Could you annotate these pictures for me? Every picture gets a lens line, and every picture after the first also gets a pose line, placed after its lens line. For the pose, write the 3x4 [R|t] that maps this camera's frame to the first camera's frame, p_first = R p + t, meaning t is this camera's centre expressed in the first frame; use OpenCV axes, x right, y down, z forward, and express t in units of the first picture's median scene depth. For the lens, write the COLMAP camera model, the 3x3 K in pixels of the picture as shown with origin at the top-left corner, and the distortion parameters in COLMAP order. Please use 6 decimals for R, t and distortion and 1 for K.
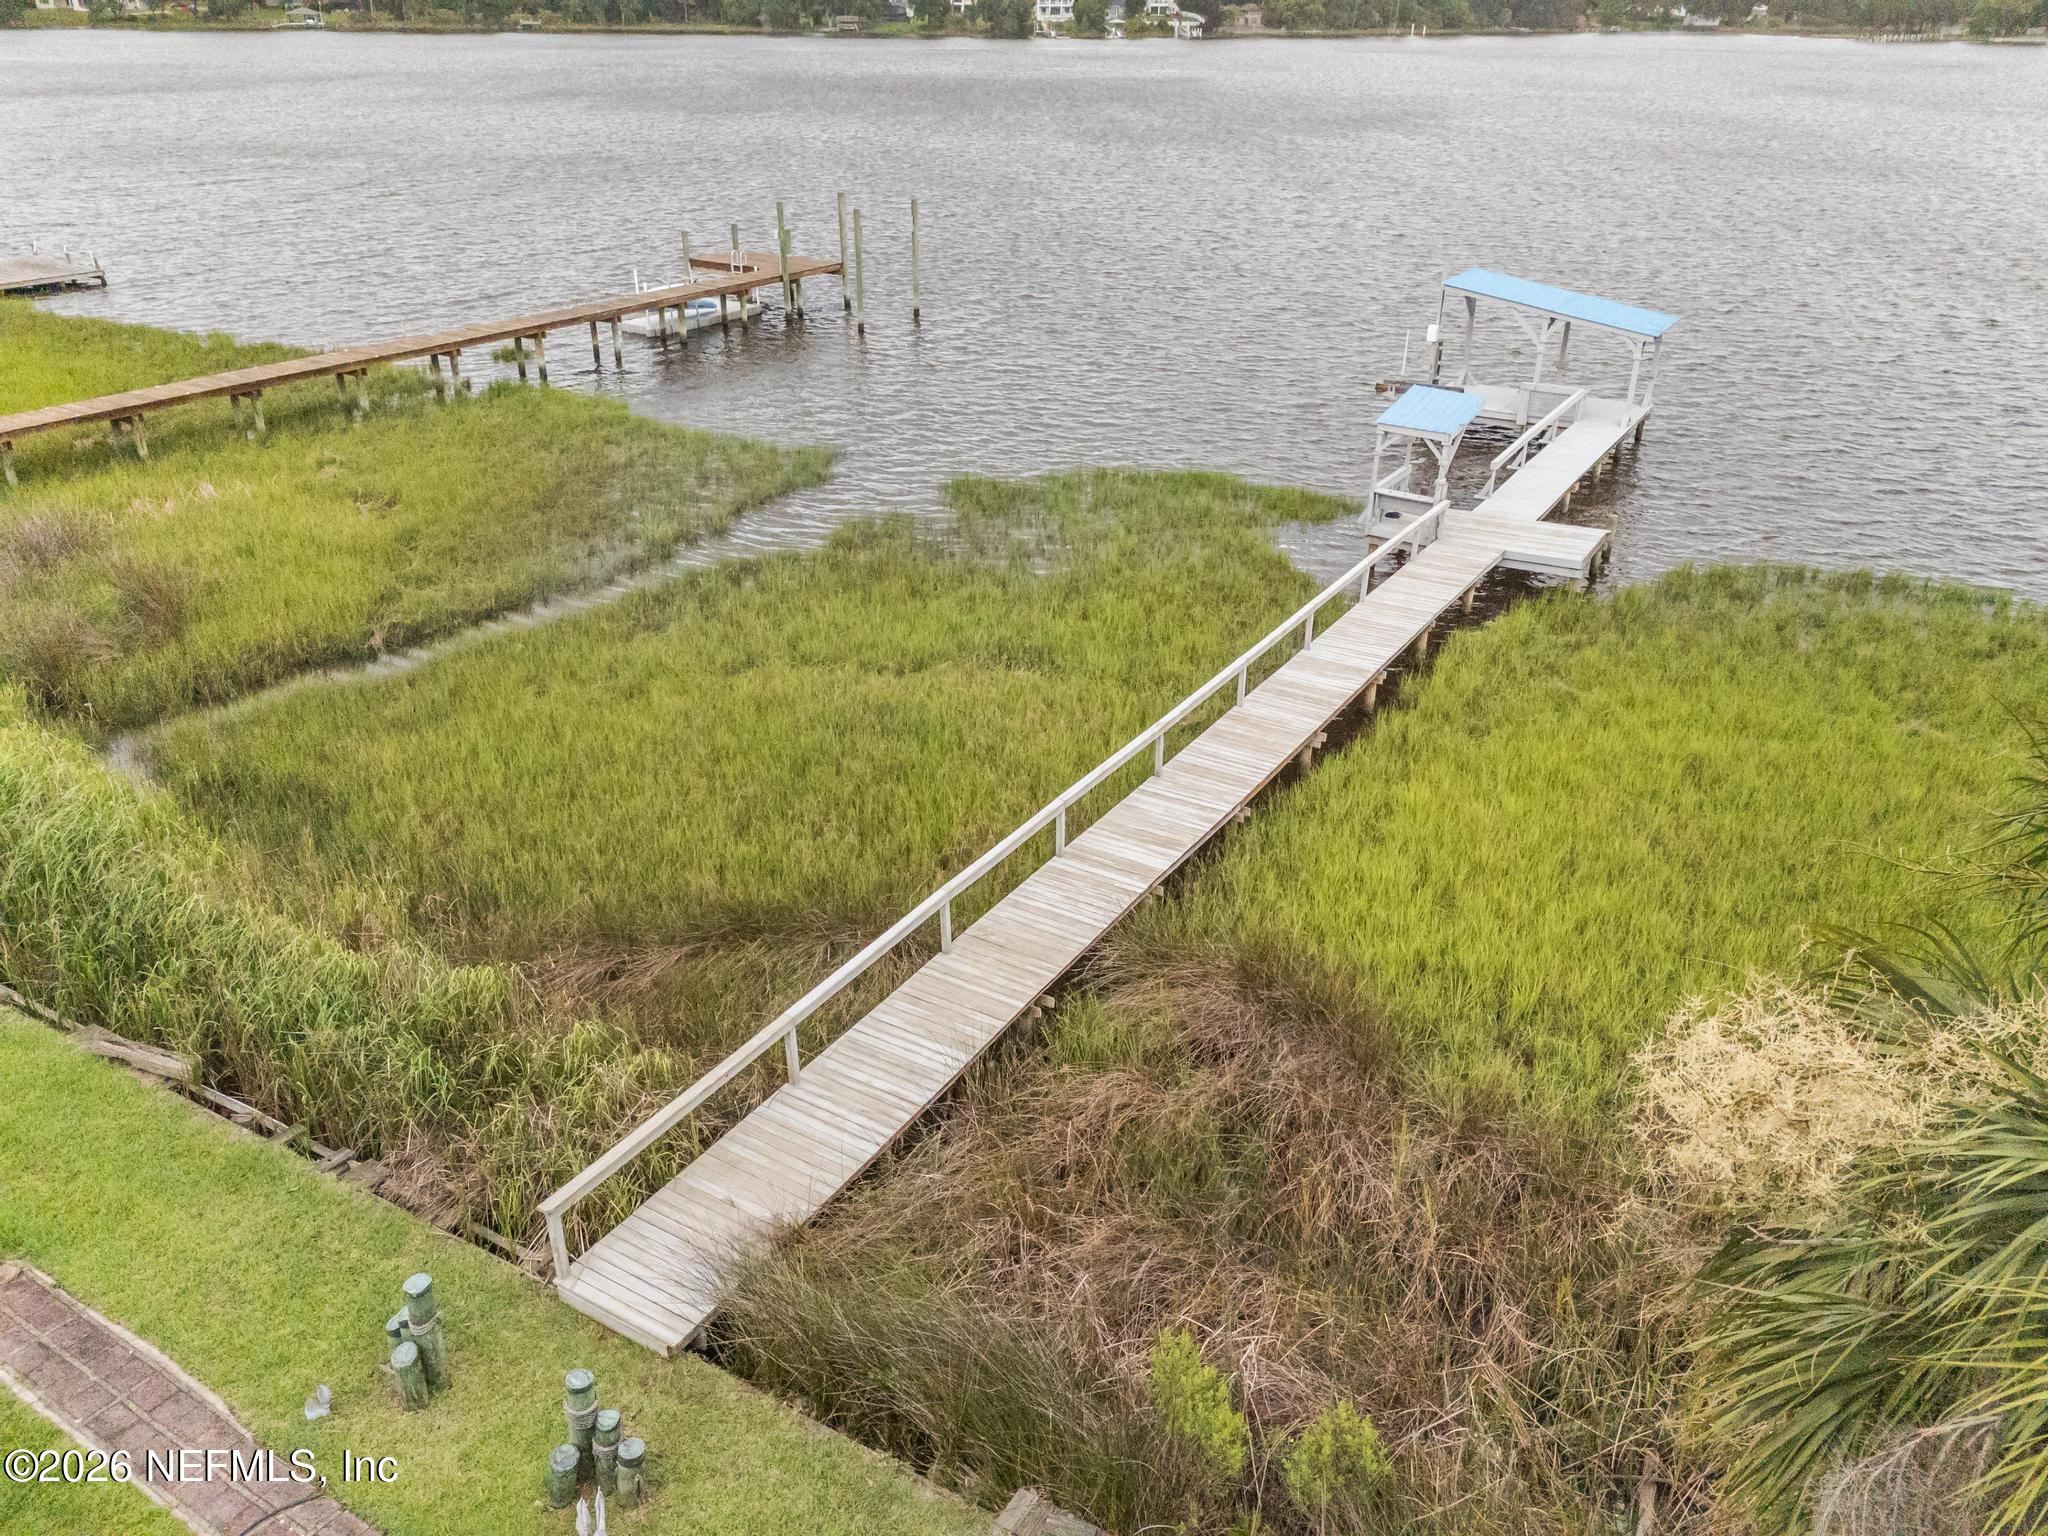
lens RADIAL K [[1506.0, 0, 1027.5], [0, 1506.0, 766.3], [0, 0, 1]] dist [0.088668, -0.083442]
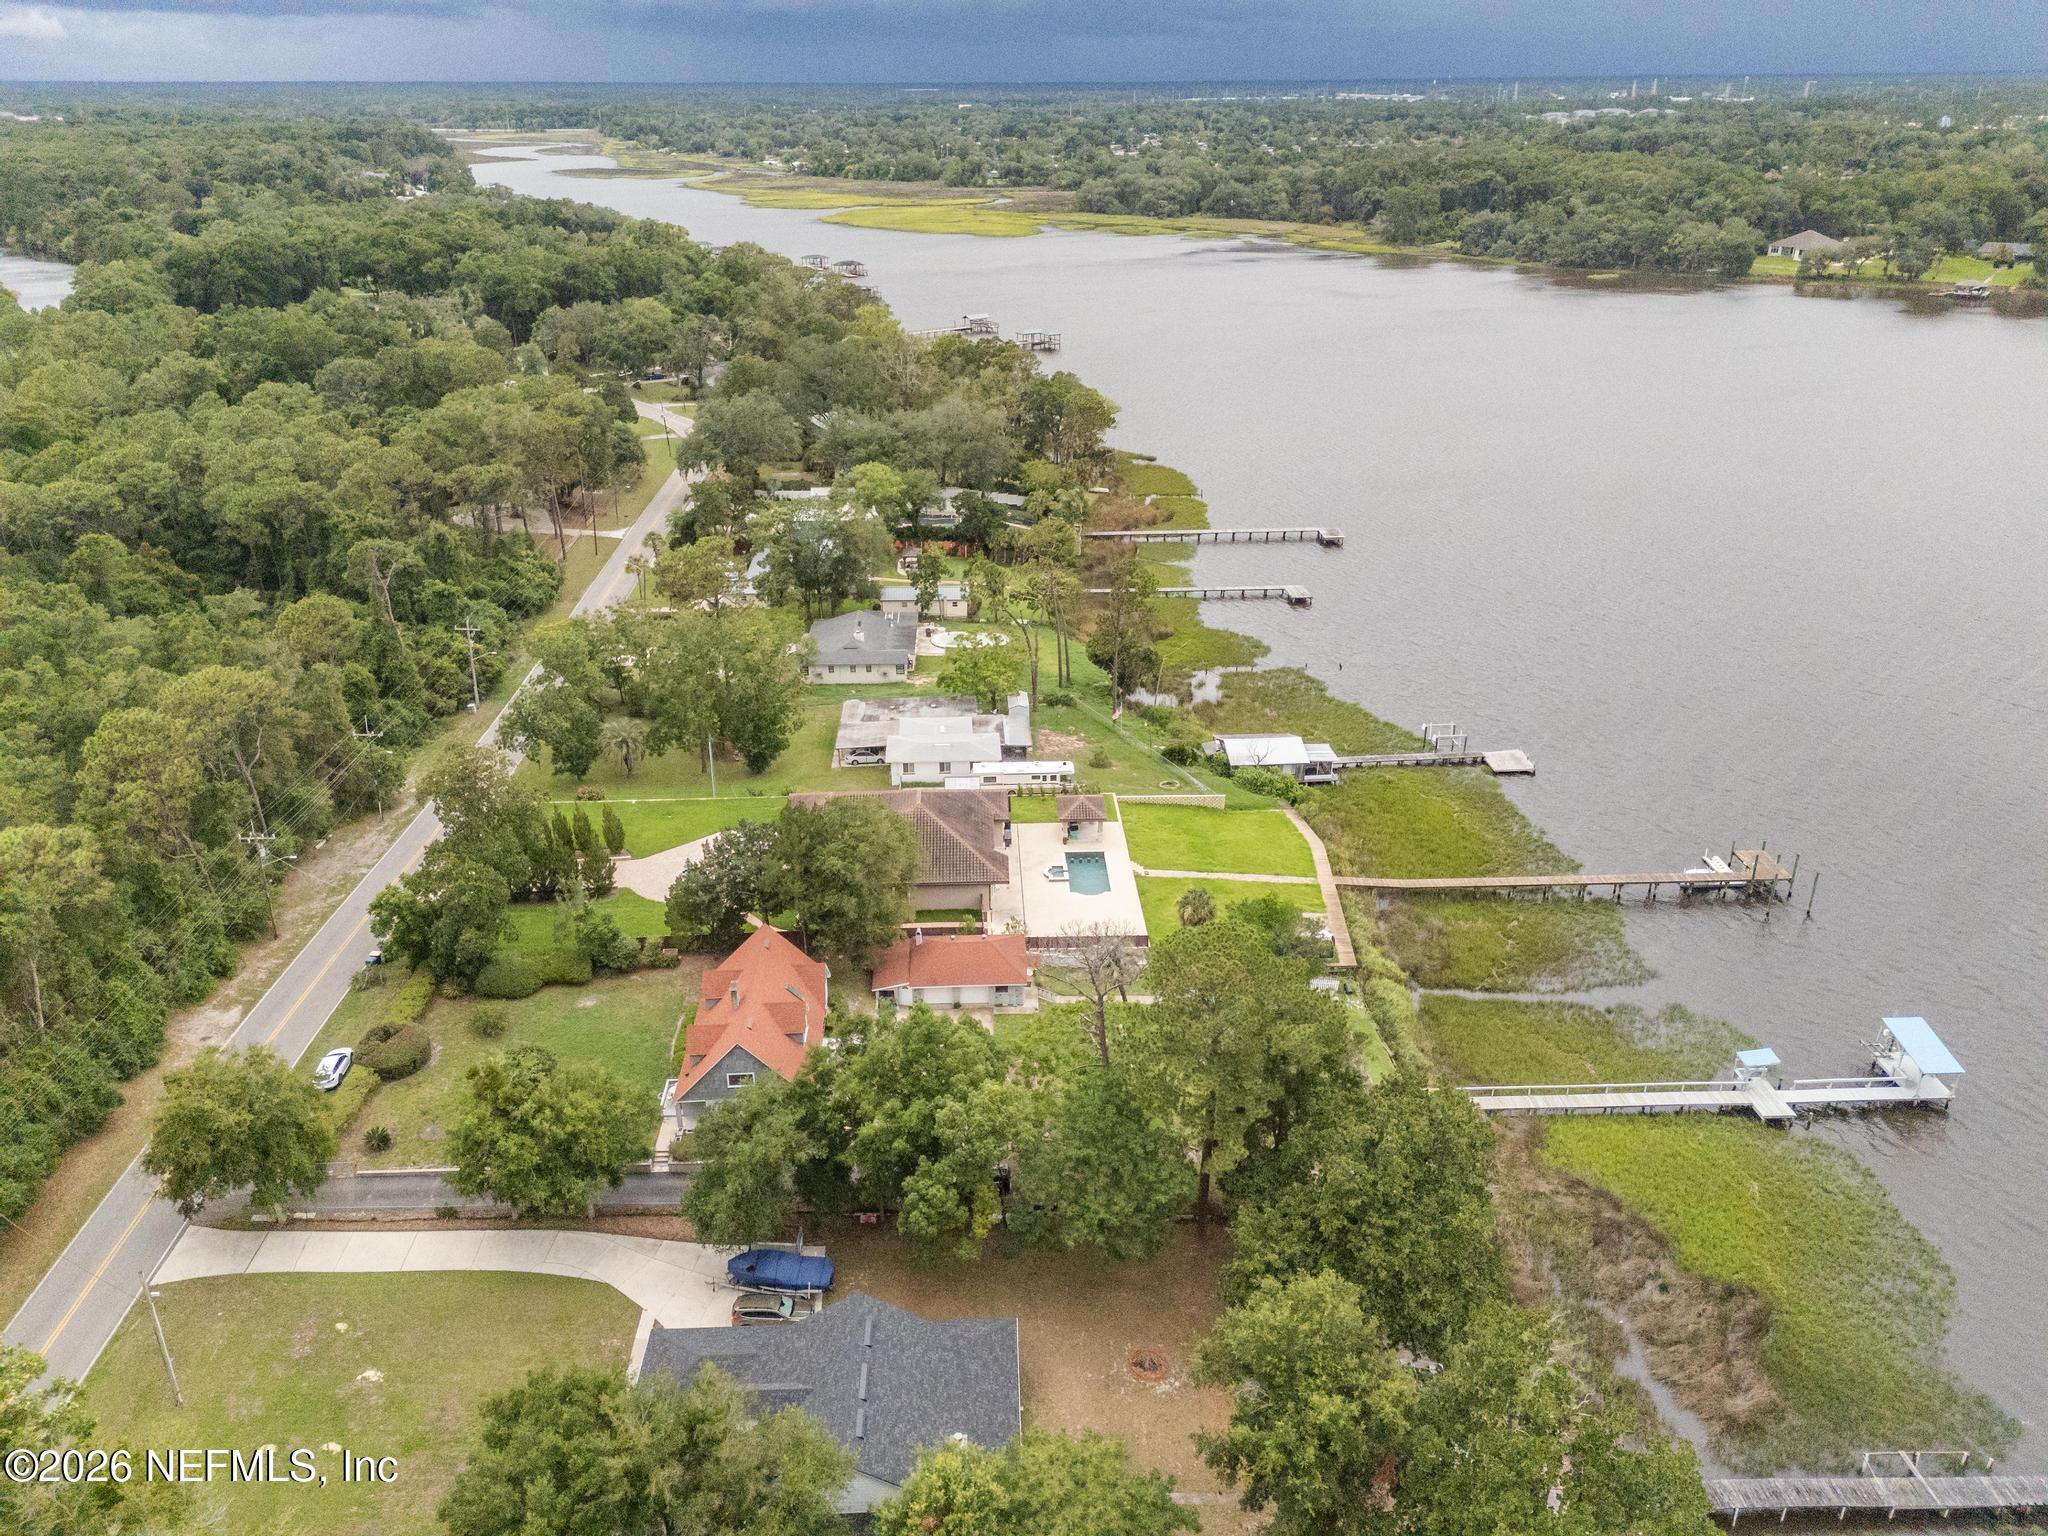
lens RADIAL K [[1506.0, 0, 1027.5], [0, 1506.0, 766.3], [0, 0, 1]] dist [0.088668, -0.083442]
pose [[0.560865, 0.333542, -0.757747, 1.053960], [-0.365499, 0.920990, 0.134865, -0.423894], [0.742860, 0.201315, 0.638460, -1.562972]]
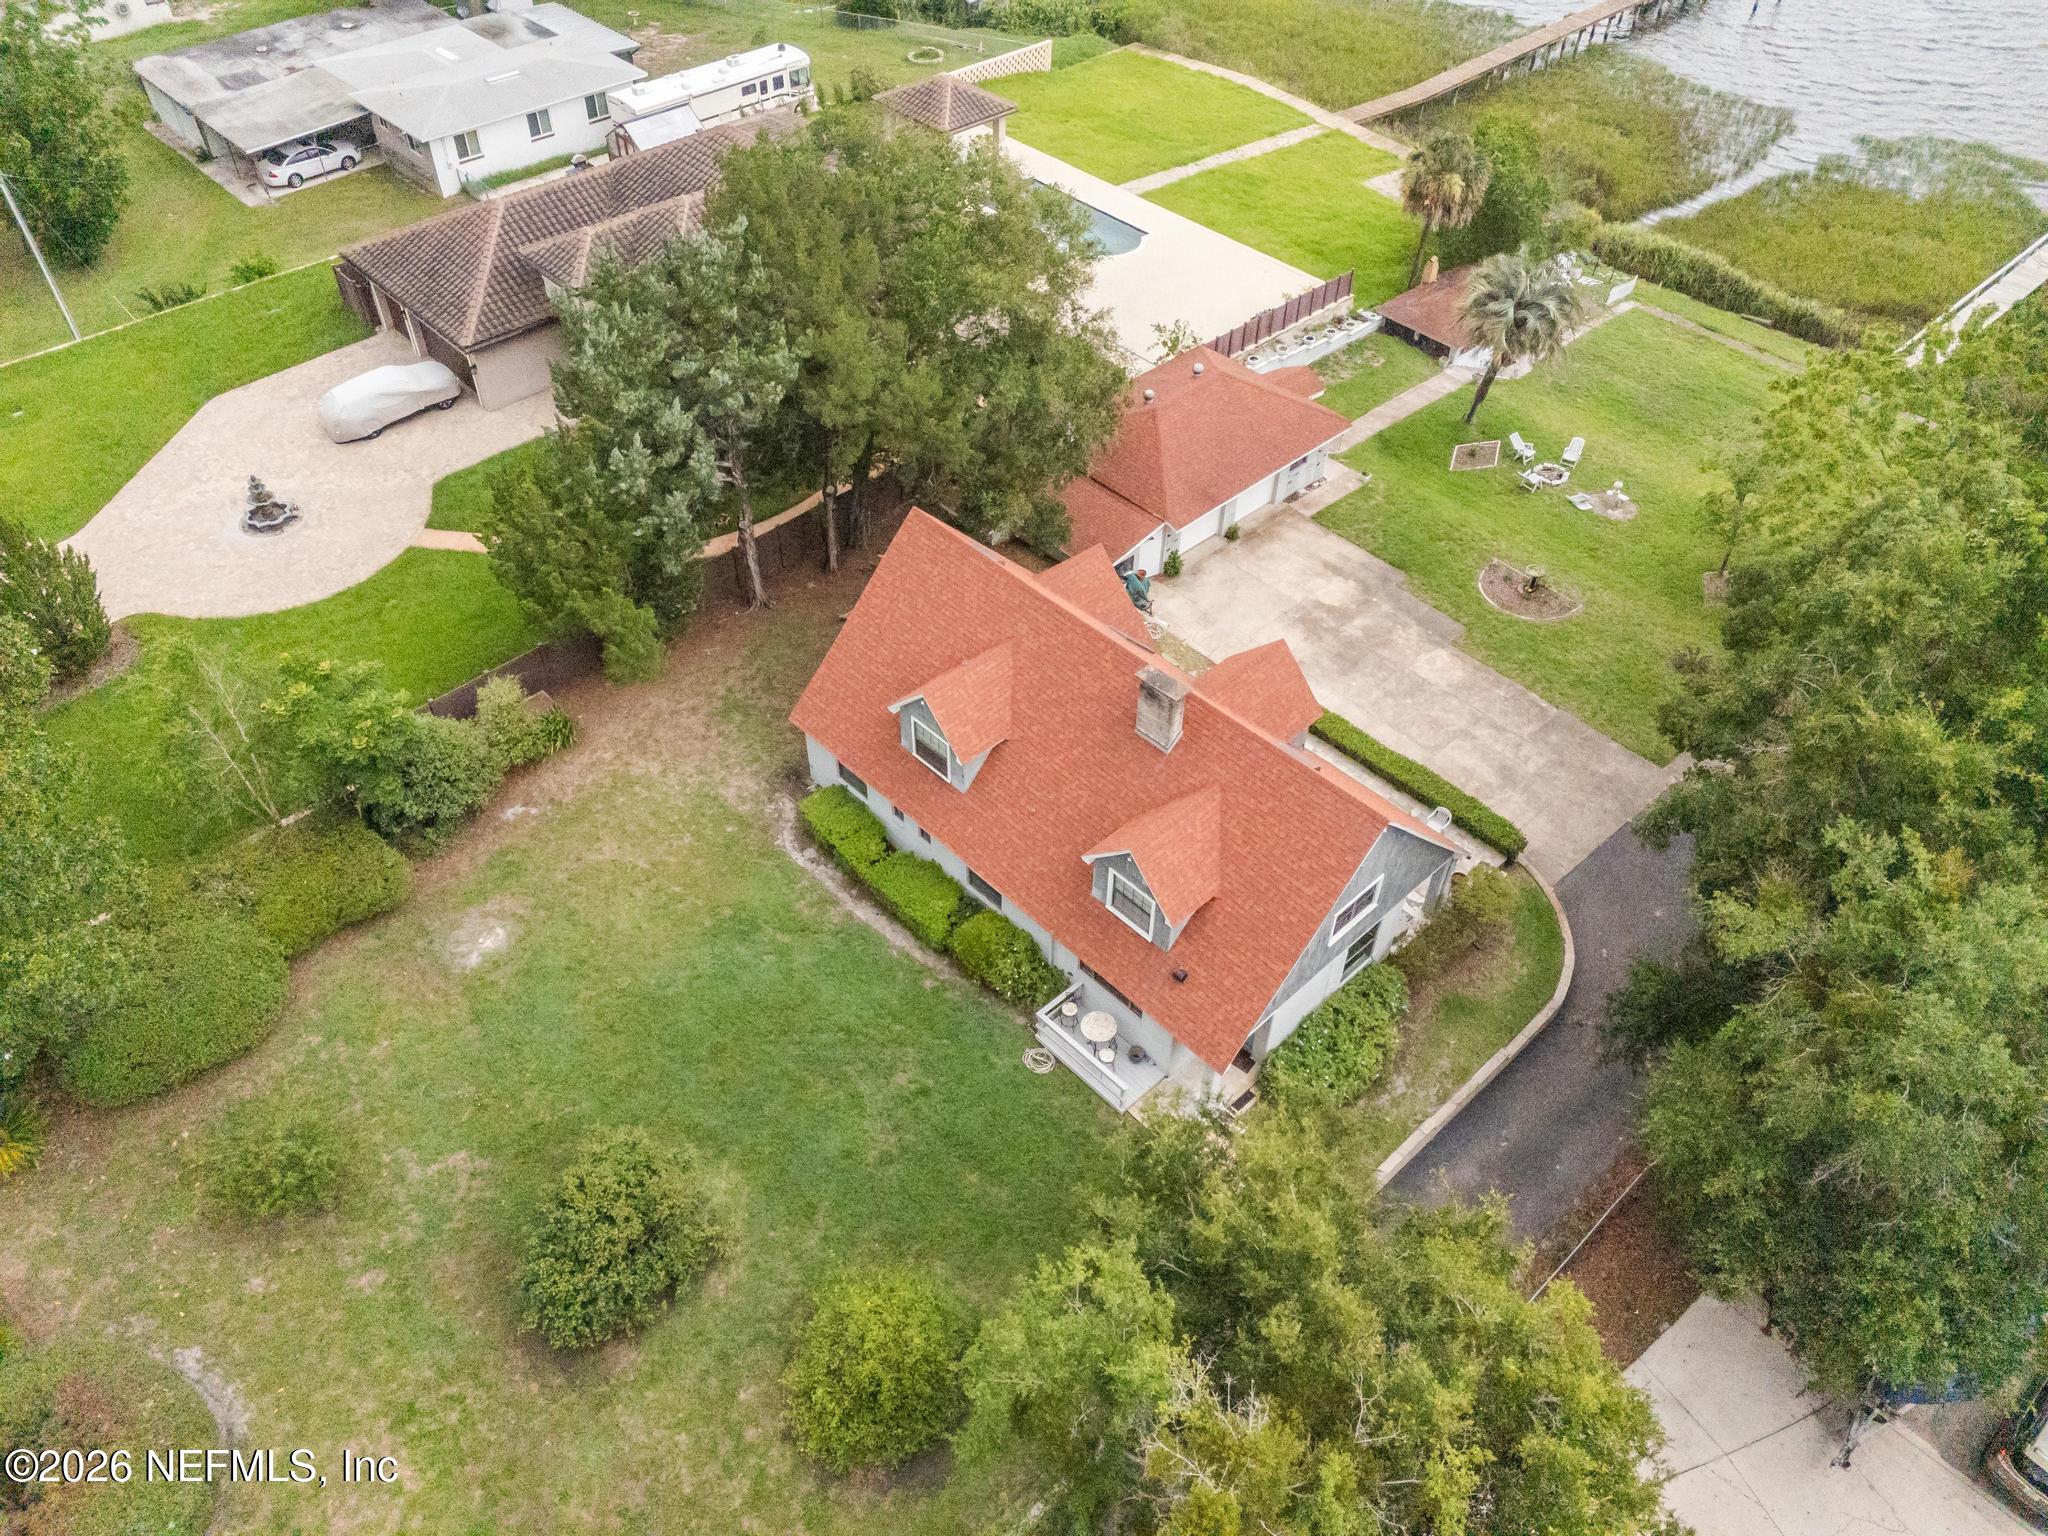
lens RADIAL K [[1507.2, 0, 1026.8], [0, 1507.2, 766.1], [0, 0, 1]] dist [0.079496, -0.074564]
pose [[0.966784, 0.186727, -0.174534, -0.473387], [-0.123480, 0.939093, 0.320713, 0.072313], [0.223790, -0.288509, 0.930957, -1.155411]]
